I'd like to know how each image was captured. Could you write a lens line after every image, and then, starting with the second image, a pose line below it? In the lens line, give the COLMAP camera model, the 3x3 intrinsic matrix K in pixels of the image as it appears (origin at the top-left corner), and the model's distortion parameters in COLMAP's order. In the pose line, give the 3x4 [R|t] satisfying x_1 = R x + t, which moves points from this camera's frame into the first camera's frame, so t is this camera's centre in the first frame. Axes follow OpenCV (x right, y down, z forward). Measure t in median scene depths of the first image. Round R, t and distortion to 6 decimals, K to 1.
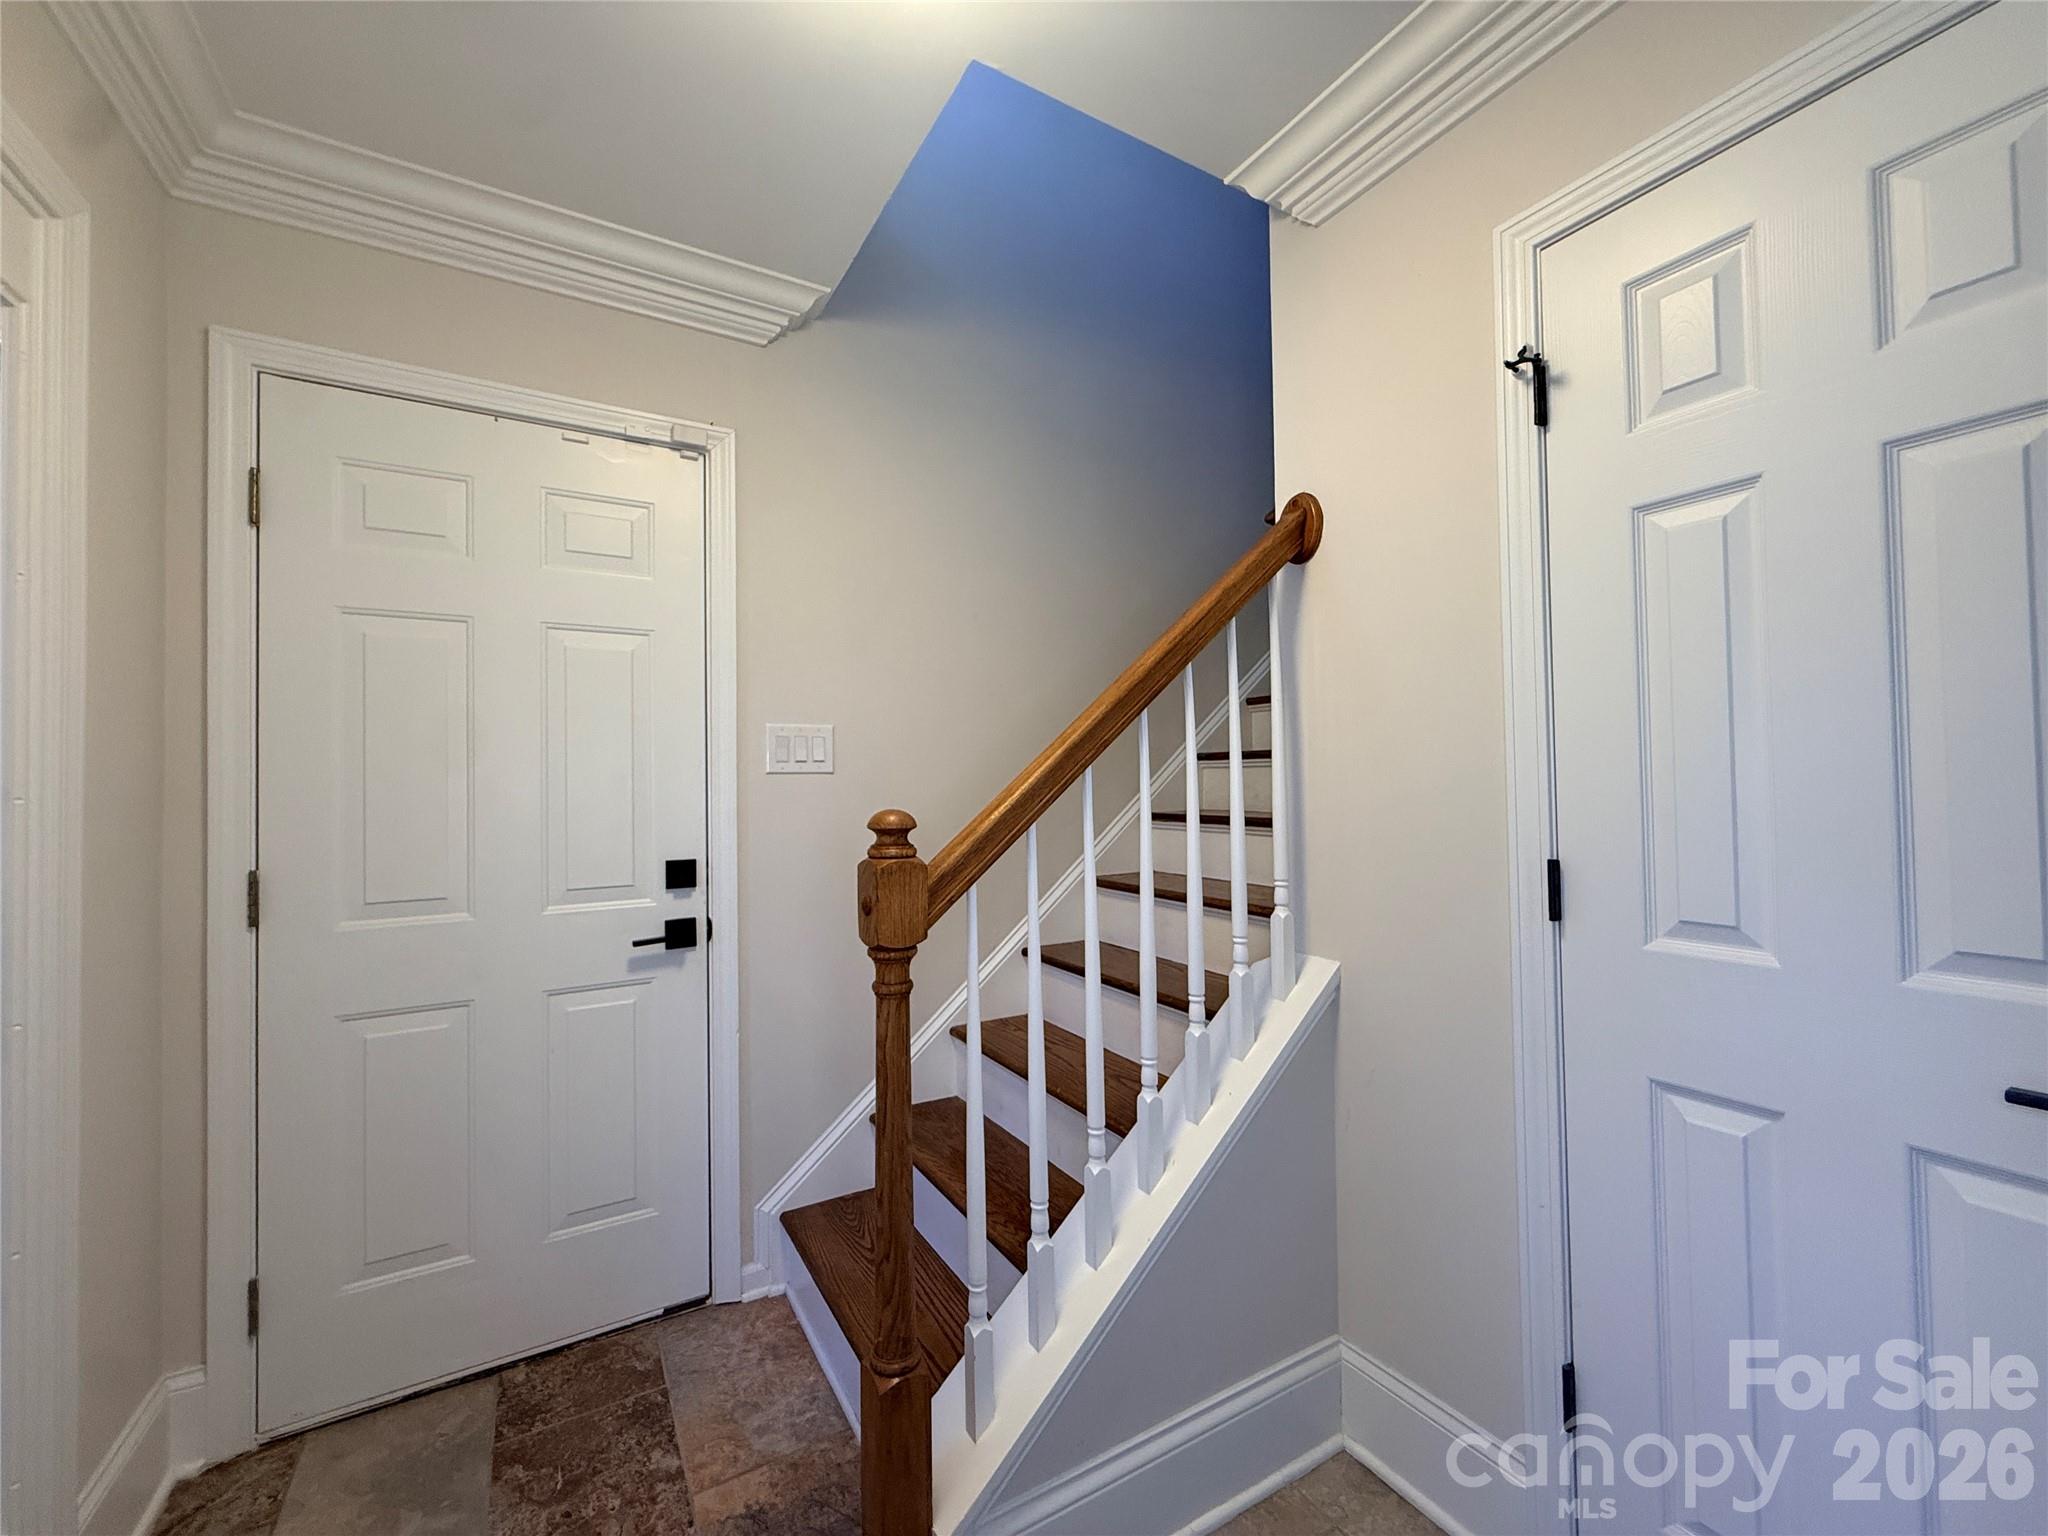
lens RADIAL K [[819.3, 0, 1036.4], [0, 819.3, 765.0], [0, 0, 1]] dist [-0.000510, 0.000215]
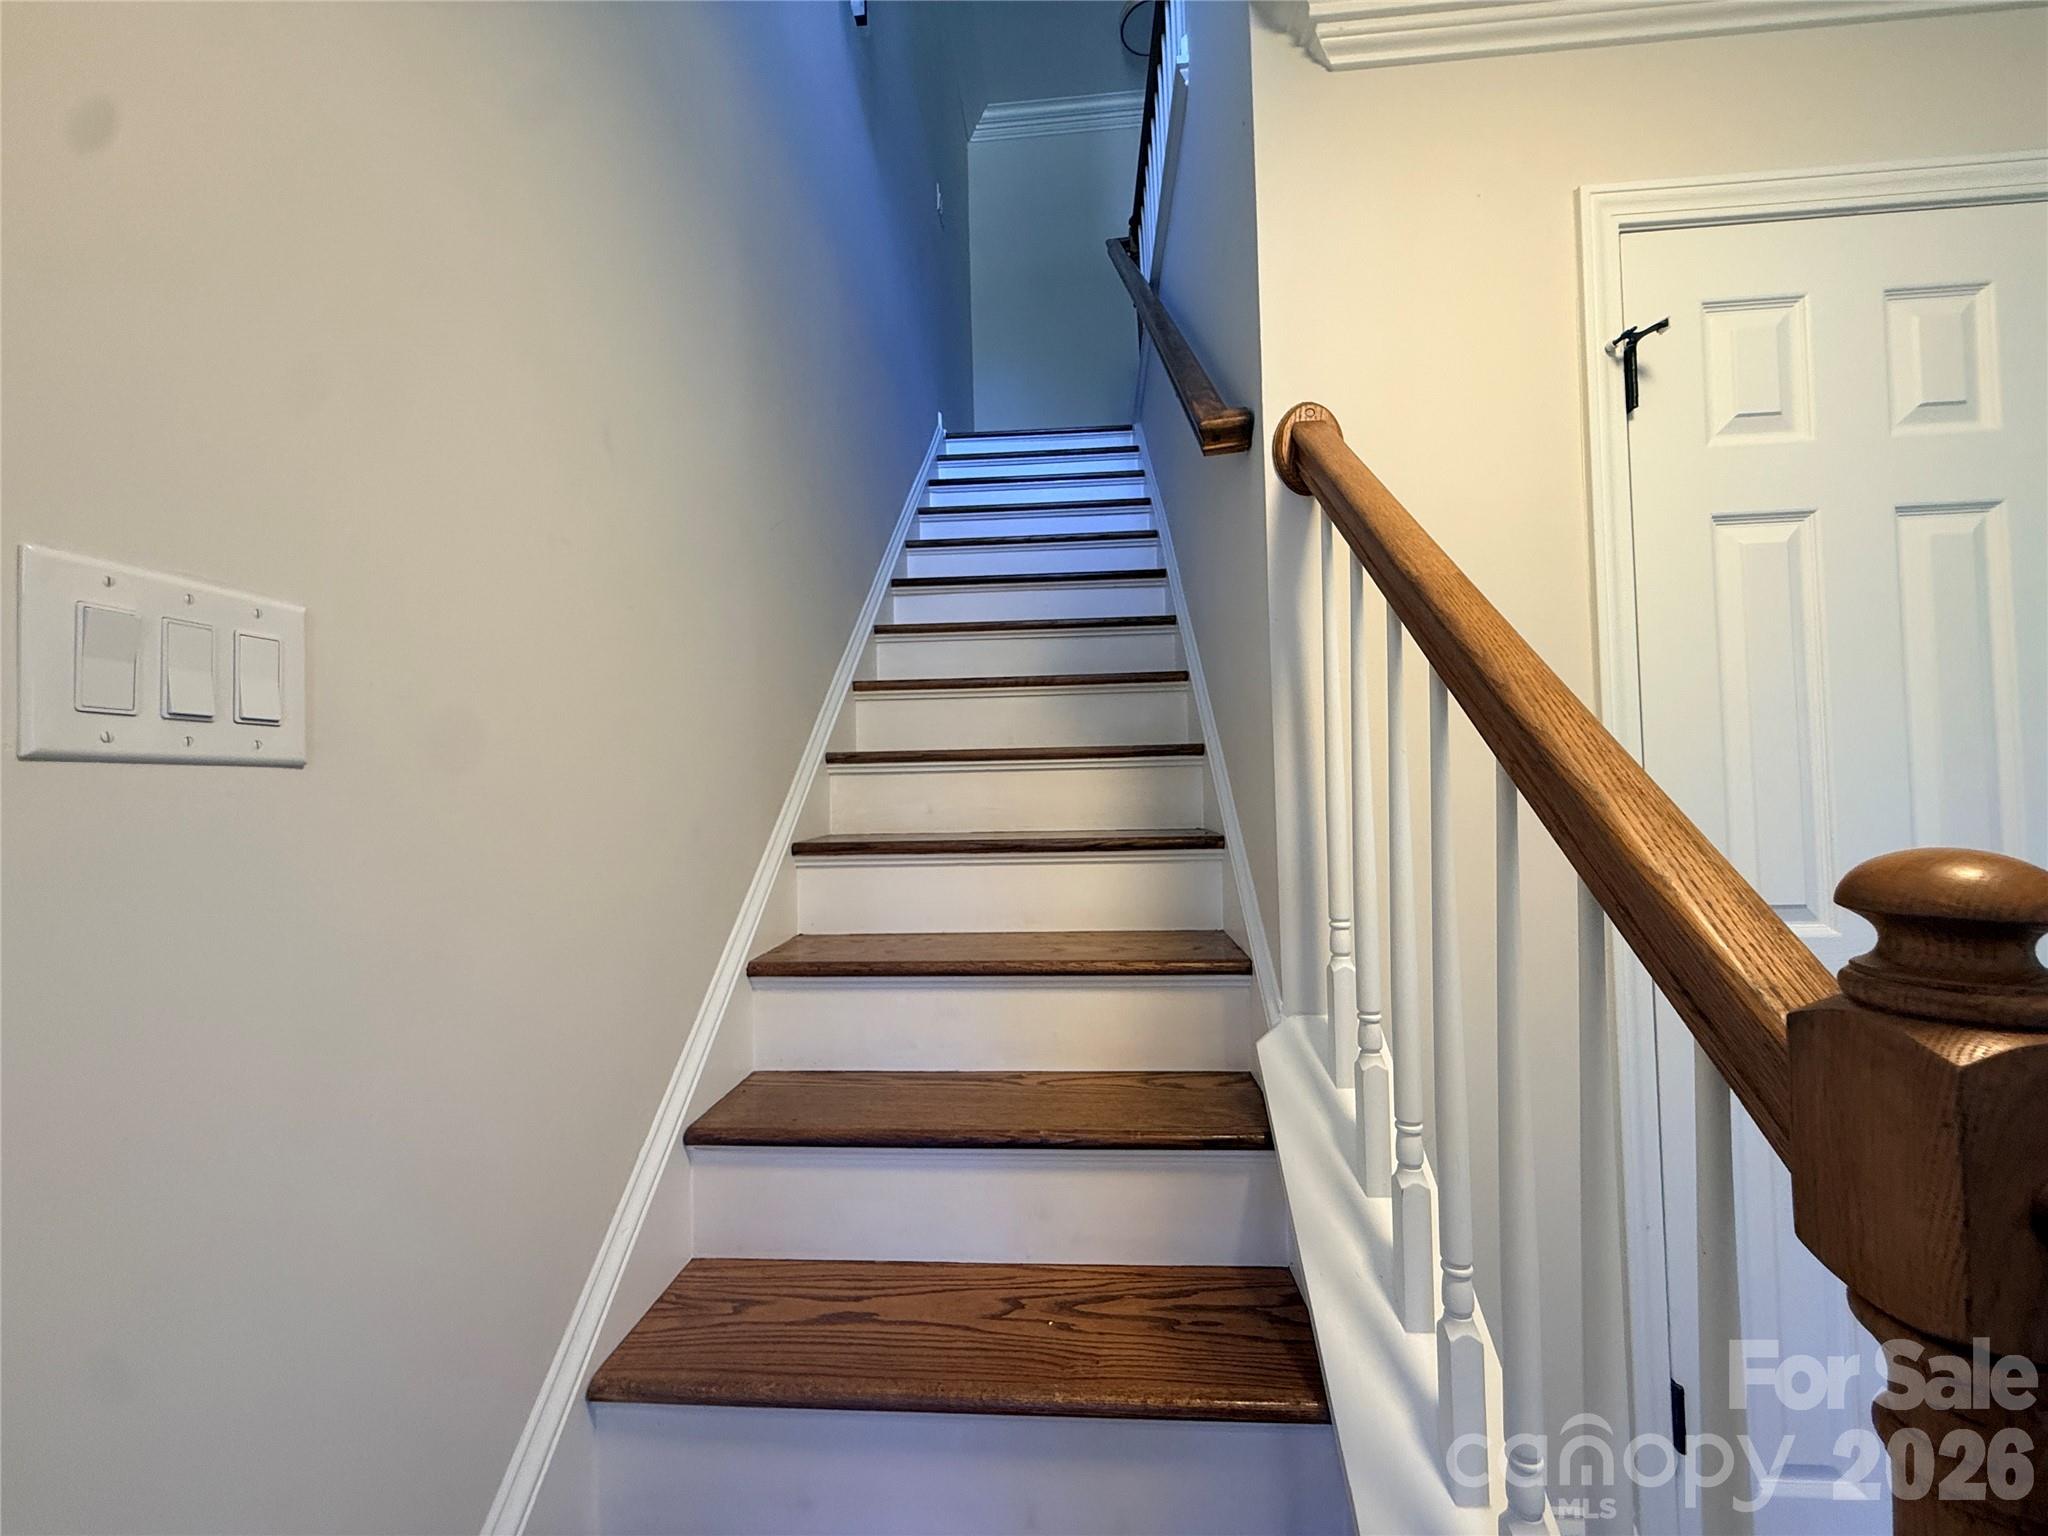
lens RADIAL K [[819.3, 0, 1019.9], [0, 819.3, 777.8], [0, 0, 1]] dist [-0.000510, 0.000215]
pose [[0.577001, 0.011404, 0.816664, -0.647059], [0.000779, 0.999894, -0.014513, 0.037208], [-0.816743, 0.009010, 0.576931, 1.131747]]
